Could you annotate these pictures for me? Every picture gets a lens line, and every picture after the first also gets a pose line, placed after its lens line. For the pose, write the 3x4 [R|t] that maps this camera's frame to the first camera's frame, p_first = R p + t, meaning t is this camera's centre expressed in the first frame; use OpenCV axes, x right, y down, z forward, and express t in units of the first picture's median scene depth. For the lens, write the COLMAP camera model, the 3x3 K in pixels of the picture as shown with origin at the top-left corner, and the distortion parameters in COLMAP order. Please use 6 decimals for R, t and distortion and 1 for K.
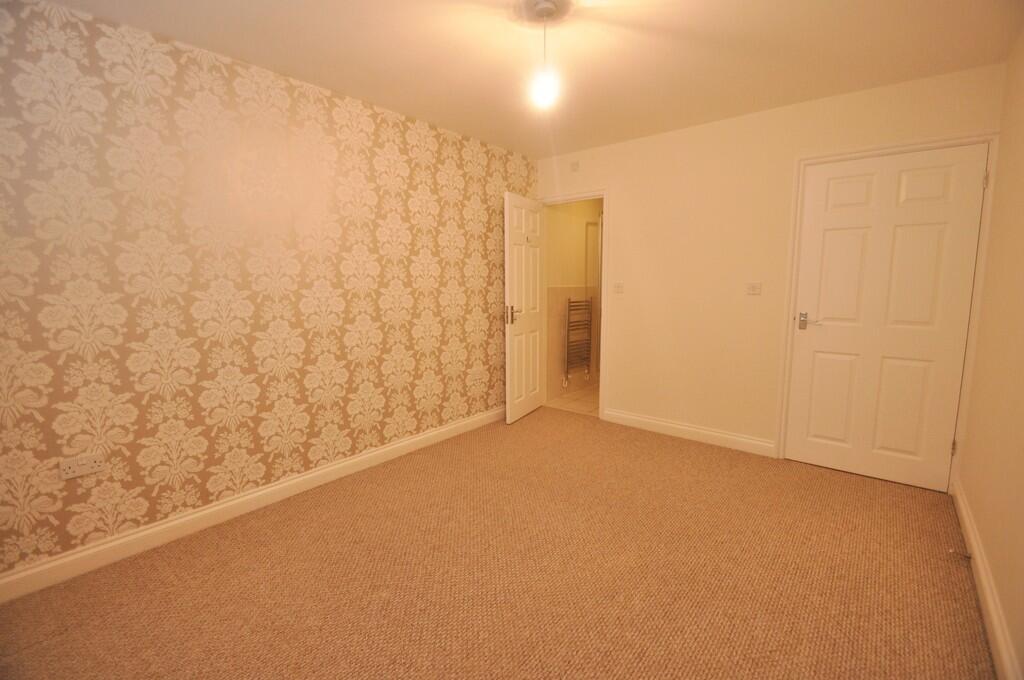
lens RADIAL K [[449.5, 0, 537.0], [0, 449.5, 321.5], [0, 0, 1]] dist [-0.005042, -0.000922]
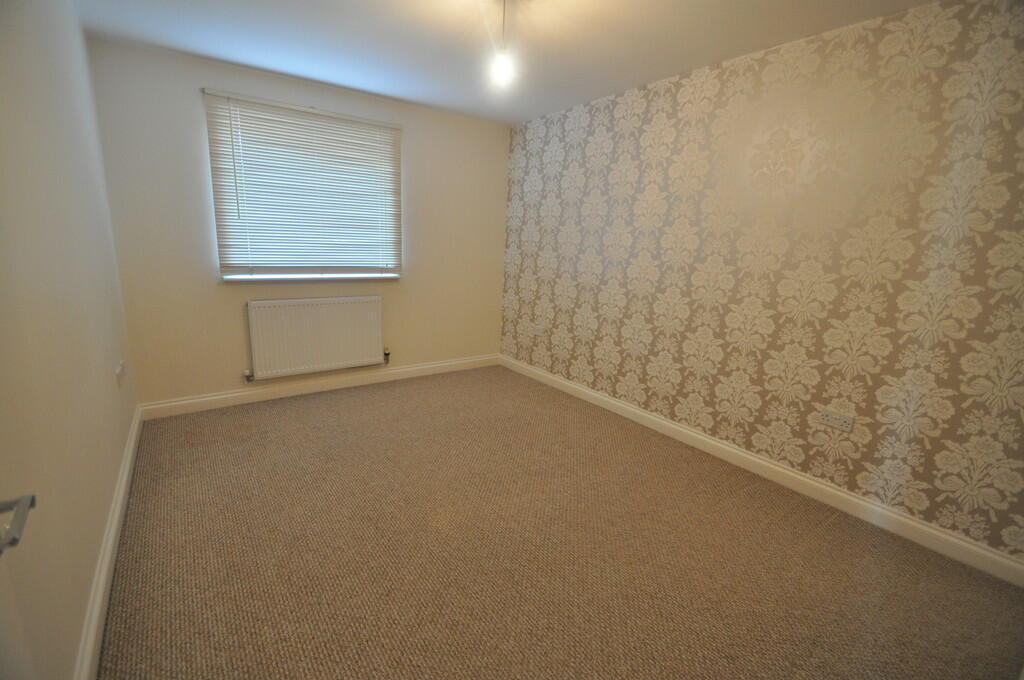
lens RADIAL K [[449.5, 0, 510.0], [0, 449.5, 340.4], [0, 0, 1]] dist [-0.005042, -0.000922]
pose [[-0.281347, 0.187889, -0.941032, 0.519010], [-0.148616, 0.960281, 0.236165, -0.062012], [0.948028, 0.206296, -0.242249, 0.664312]]
